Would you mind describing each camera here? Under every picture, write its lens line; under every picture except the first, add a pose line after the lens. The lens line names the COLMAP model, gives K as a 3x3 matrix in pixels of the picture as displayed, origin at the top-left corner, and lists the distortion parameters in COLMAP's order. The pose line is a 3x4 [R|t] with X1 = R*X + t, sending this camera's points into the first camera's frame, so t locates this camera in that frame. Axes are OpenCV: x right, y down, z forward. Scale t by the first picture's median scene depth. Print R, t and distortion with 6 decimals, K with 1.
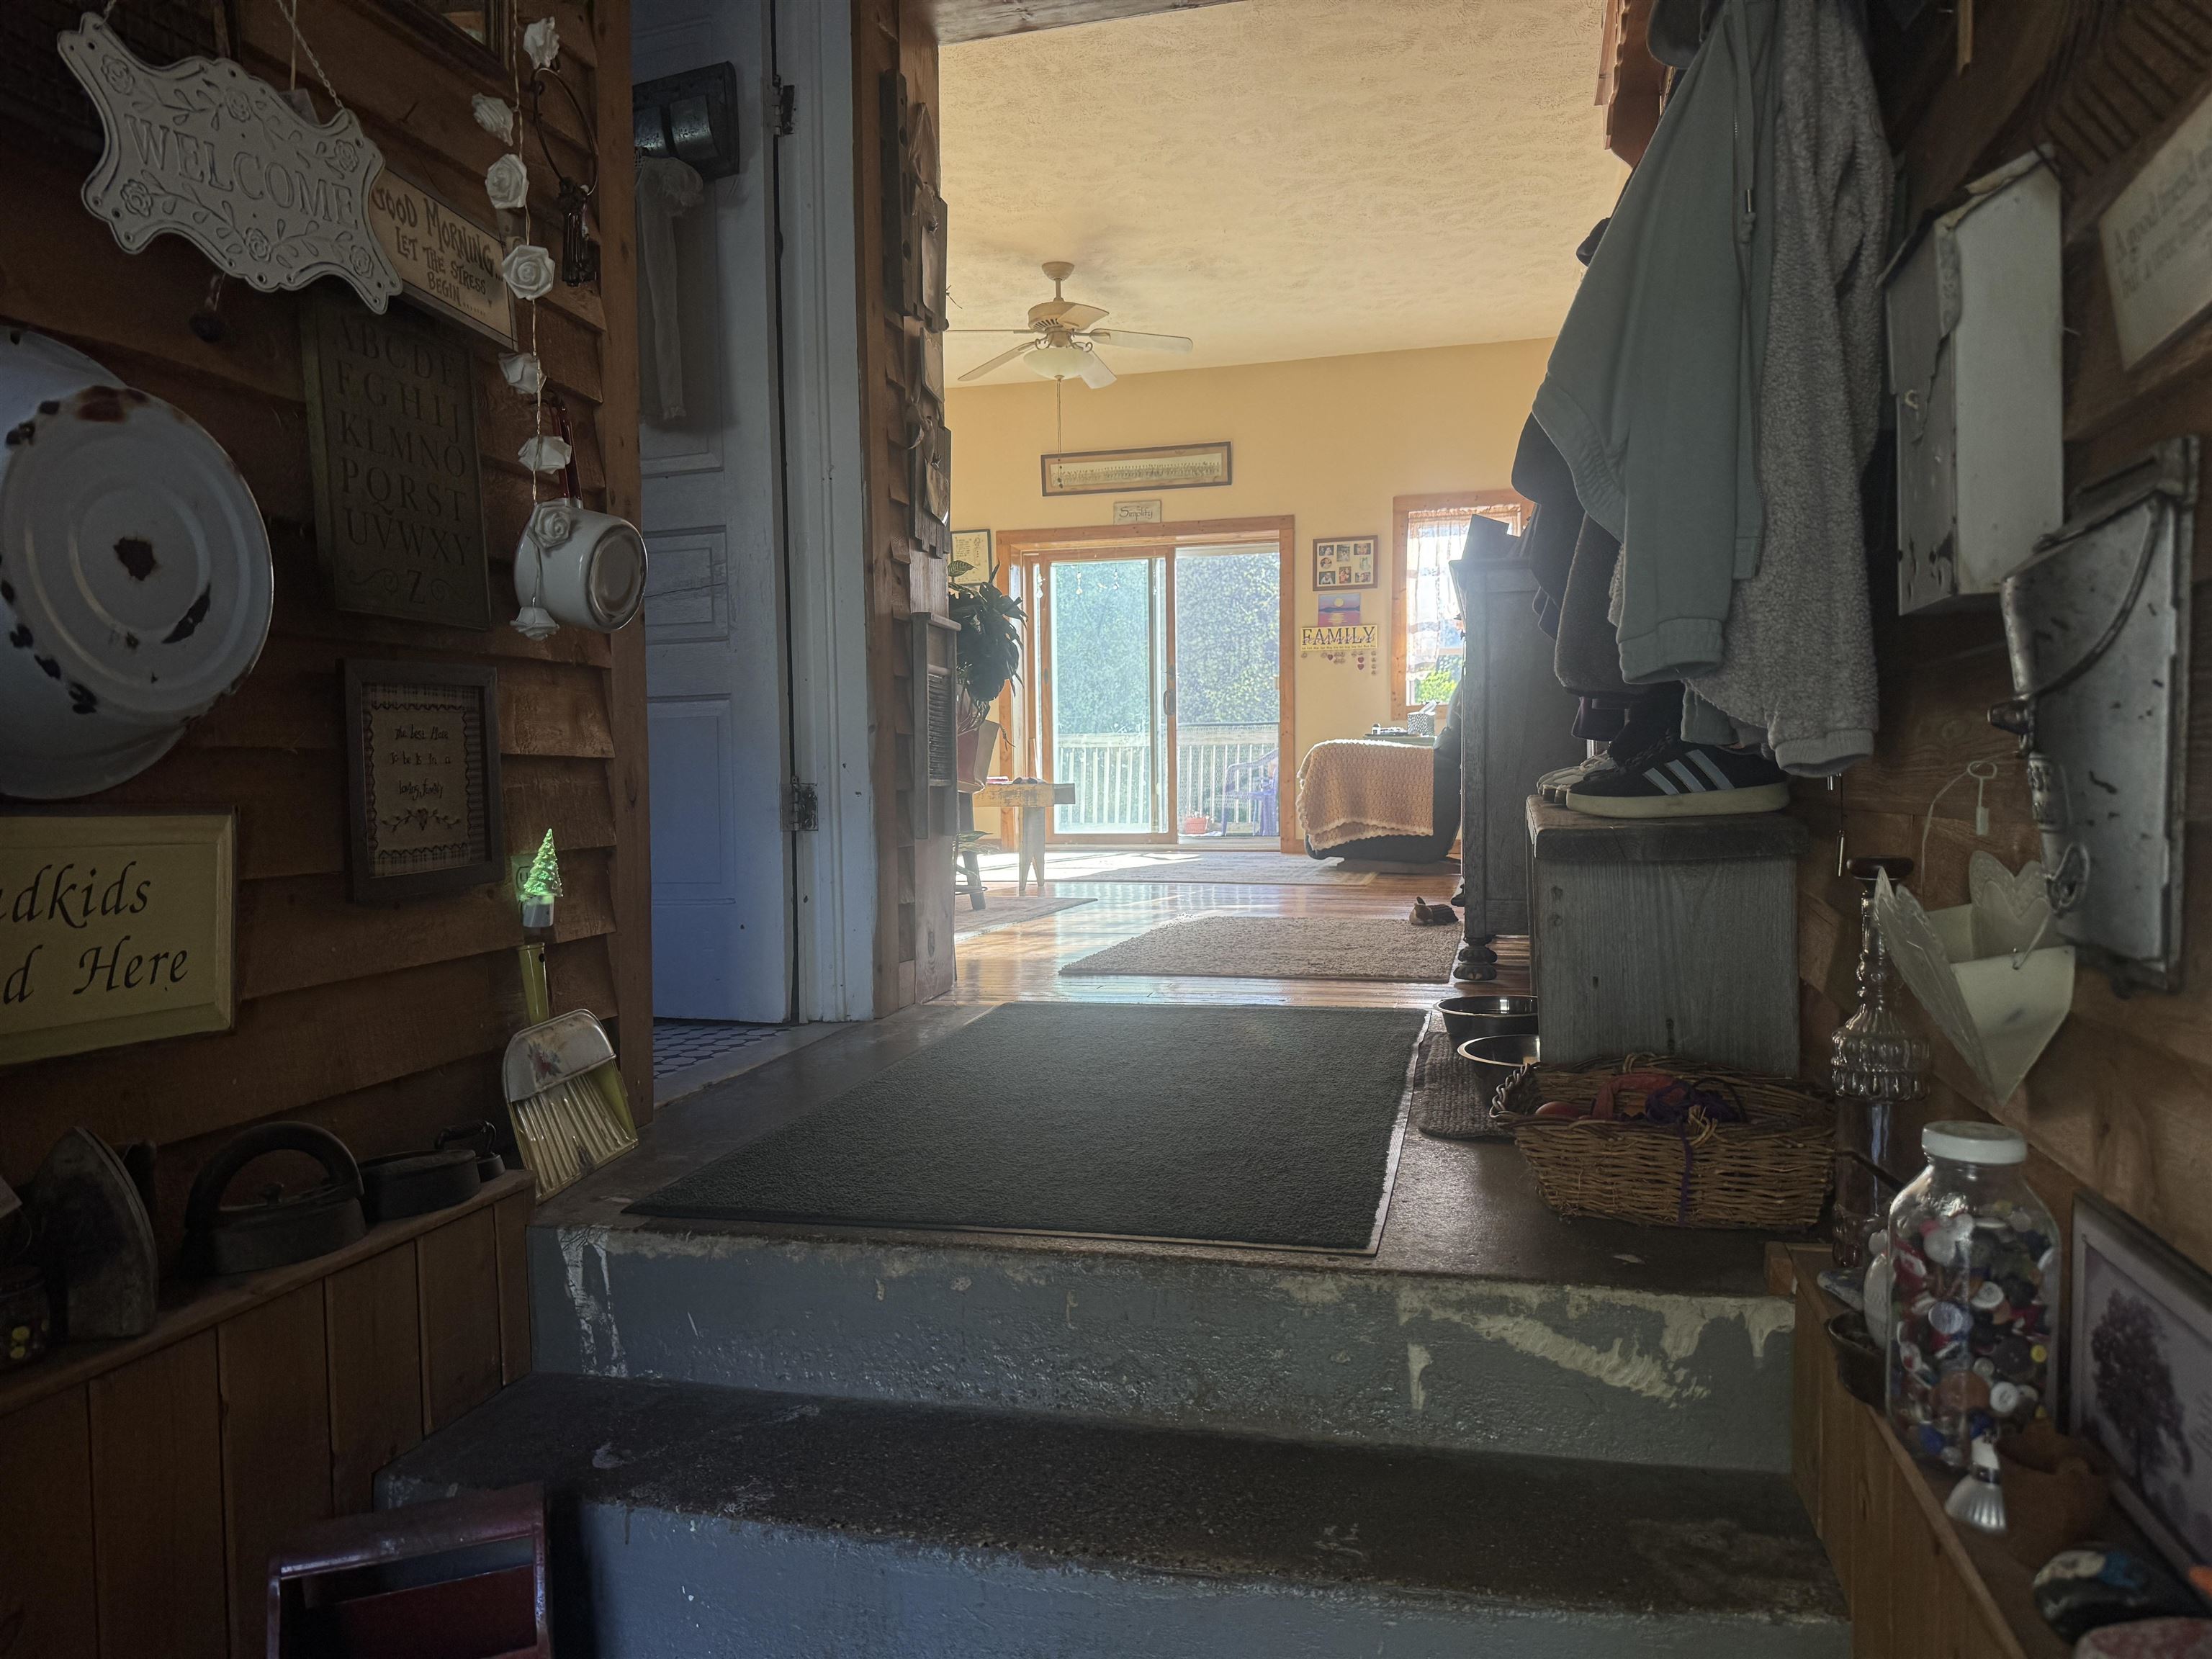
lens RADIAL K [[1516.7, 0, 1100.8], [0, 1516.7, 844.7], [0, 0, 1]] dist [0.005951, -0.003326]
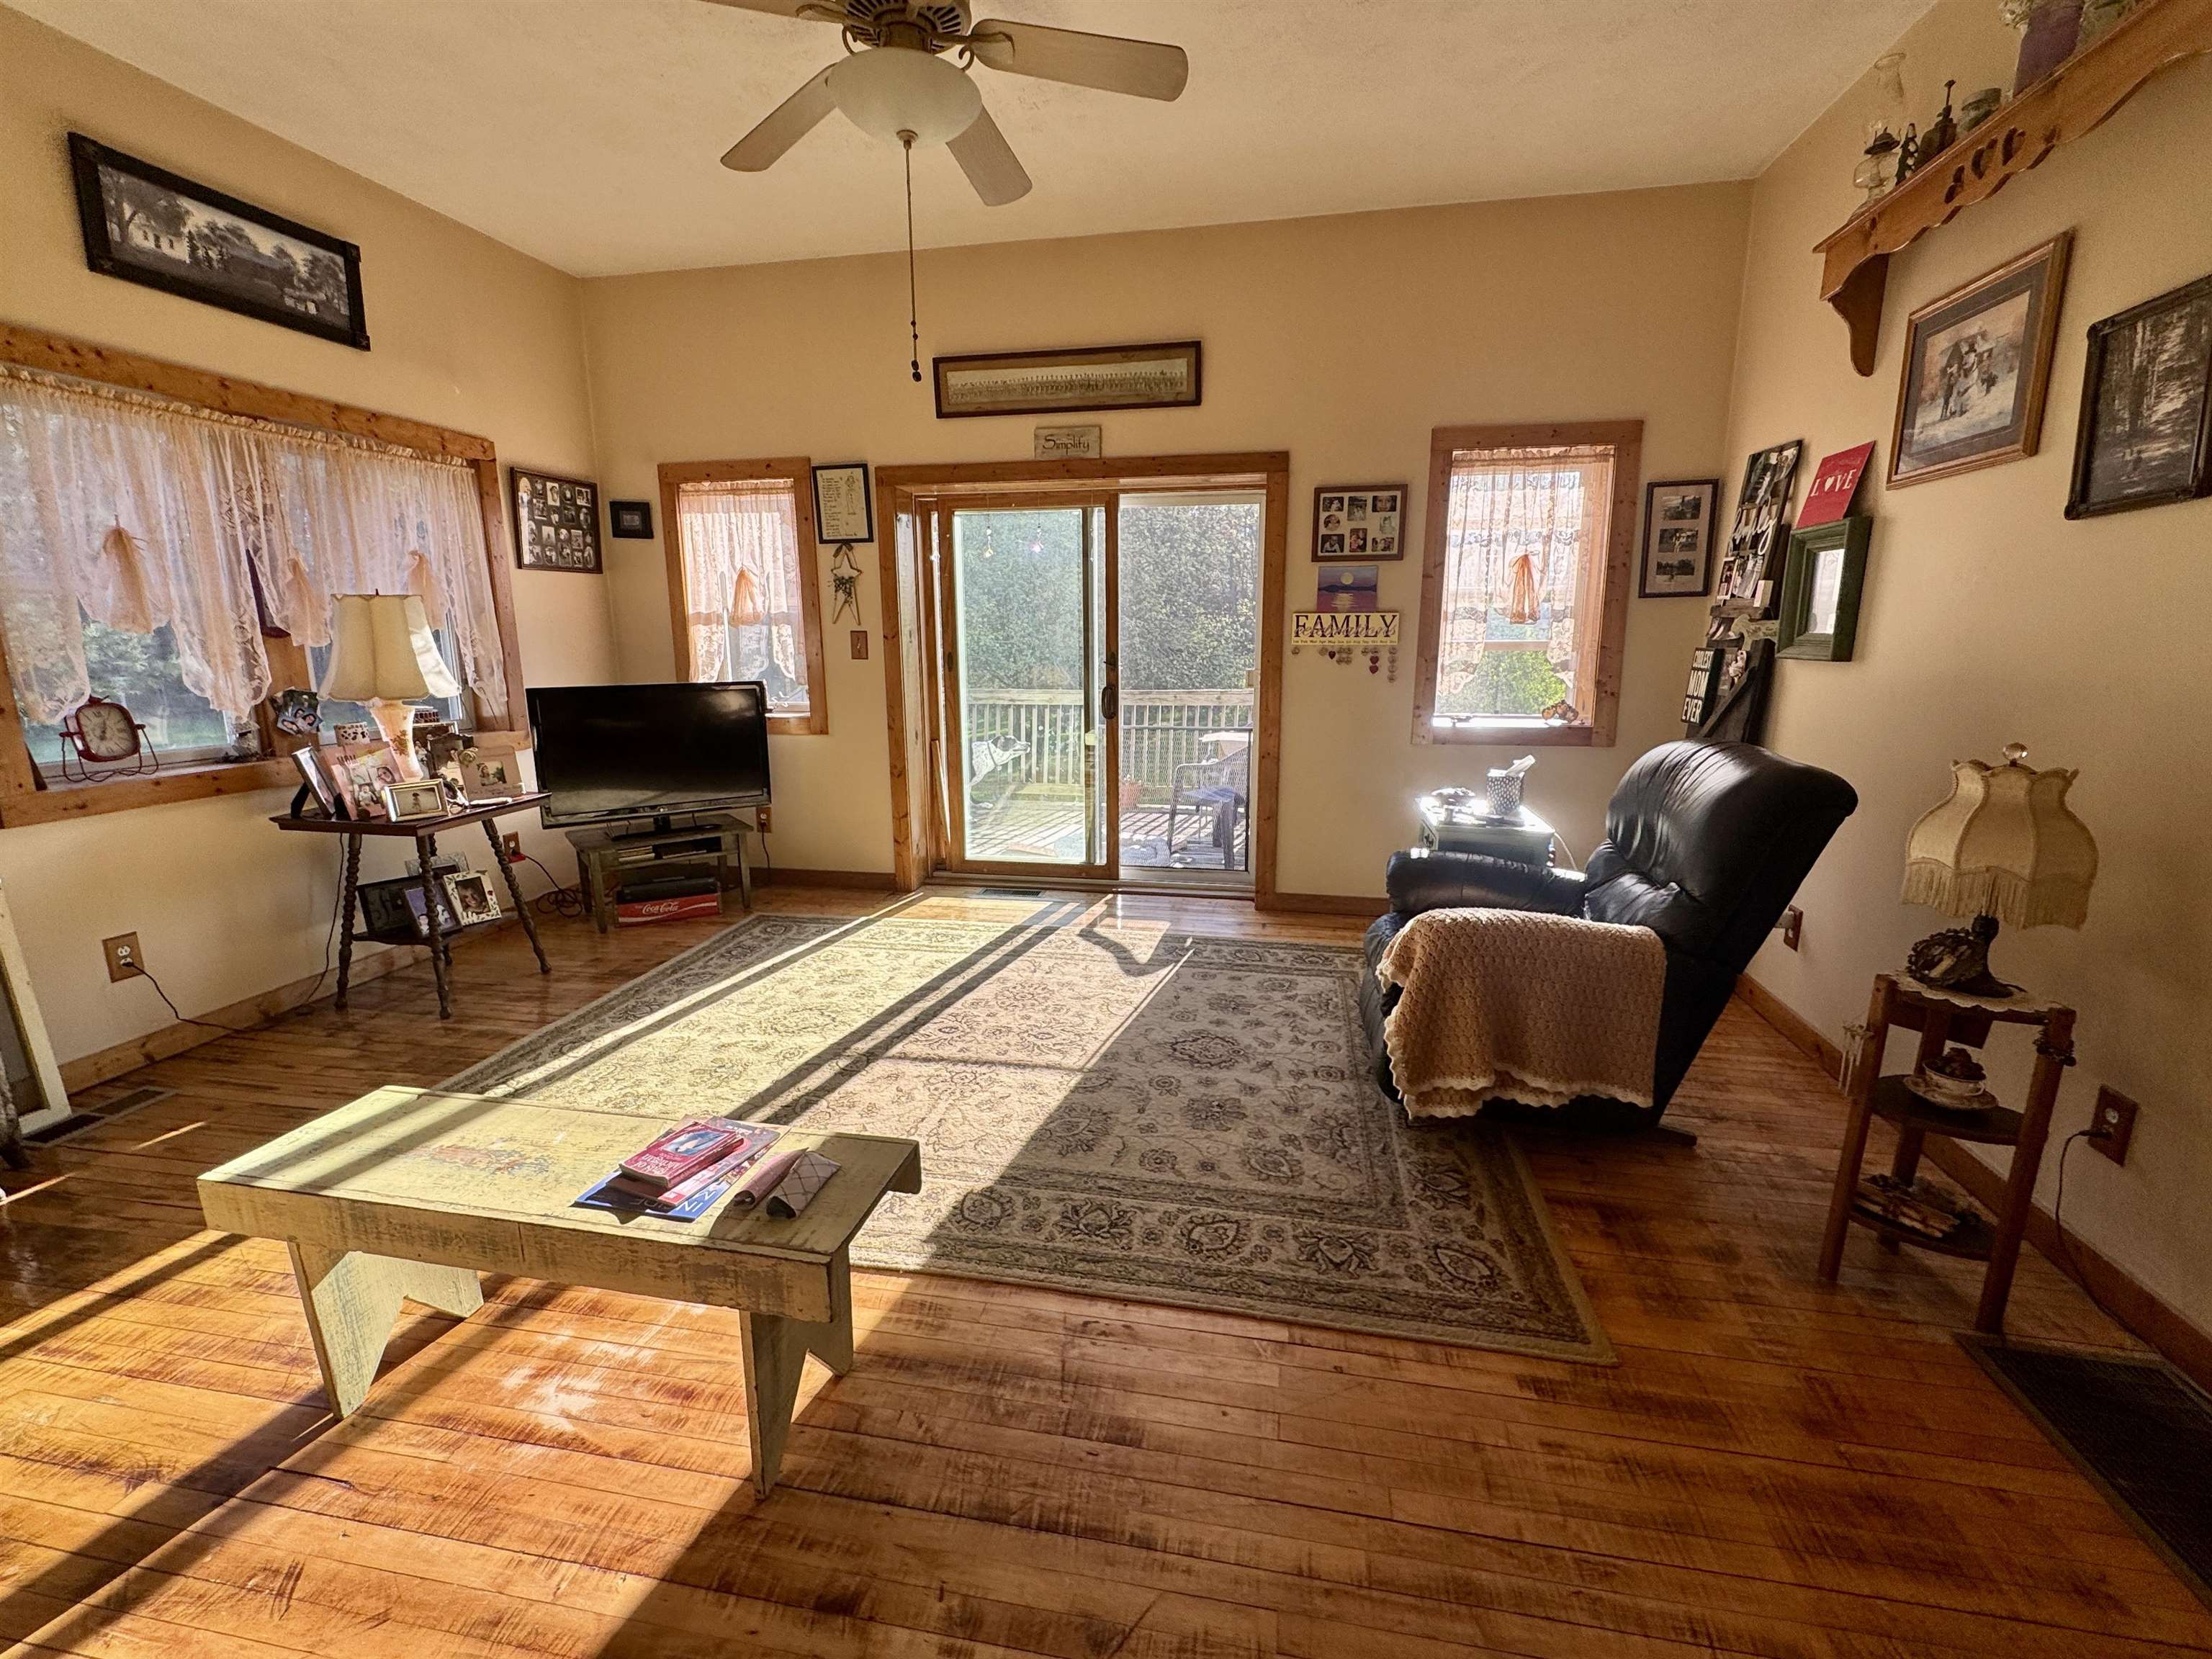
lens RADIAL K [[952.3, 0, 1109.8], [0, 952.3, 814.2], [0, 0, 1]] dist [-0.003569, -0.000224]
pose [[0.997421, -0.008597, 0.071256, 0.010228], [-0.002345, 0.988366, 0.152075, -0.114857], [-0.071734, -0.151850, 0.985797, 0.530802]]
